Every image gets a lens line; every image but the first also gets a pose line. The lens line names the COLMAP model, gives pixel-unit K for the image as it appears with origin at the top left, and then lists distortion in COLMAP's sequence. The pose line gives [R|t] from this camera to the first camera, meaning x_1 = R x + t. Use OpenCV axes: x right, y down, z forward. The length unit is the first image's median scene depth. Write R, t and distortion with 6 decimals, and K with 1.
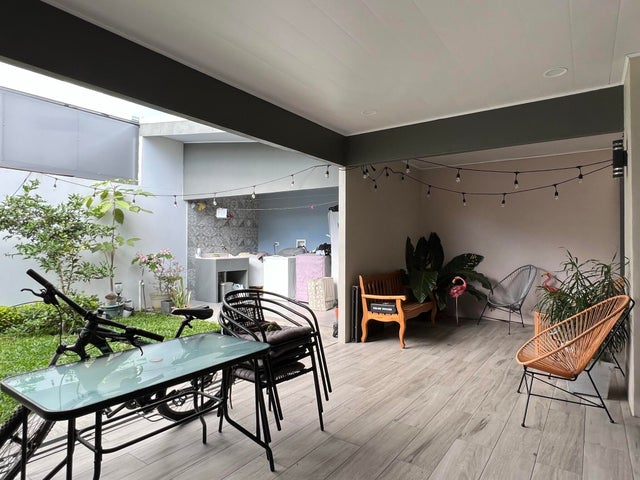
lens RADIAL K [[384.6, 0, 319.6], [0, 384.6, 241.3], [0, 0, 1]] dist [0.001375, -0.001238]
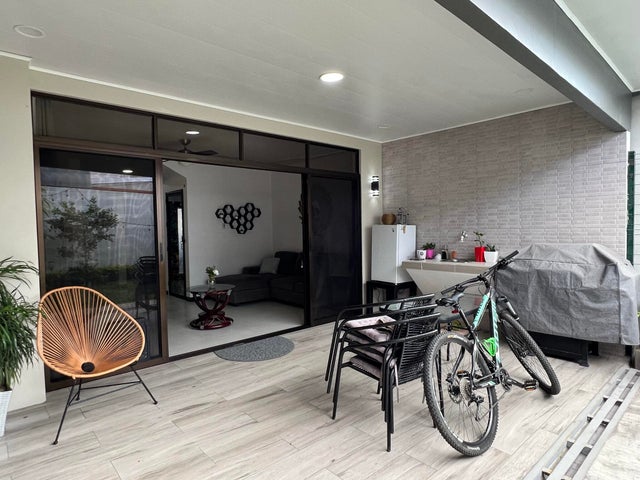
lens RADIAL K [[384.6, 0, 317.2], [0, 384.6, 242.9], [0, 0, 1]] dist [0.001375, -0.001238]
pose [[-0.976529, 0.003979, 0.215351, -0.119646], [0.010650, 0.999498, 0.029827, -0.008676], [-0.215124, 0.031420, -0.976081, 1.392791]]
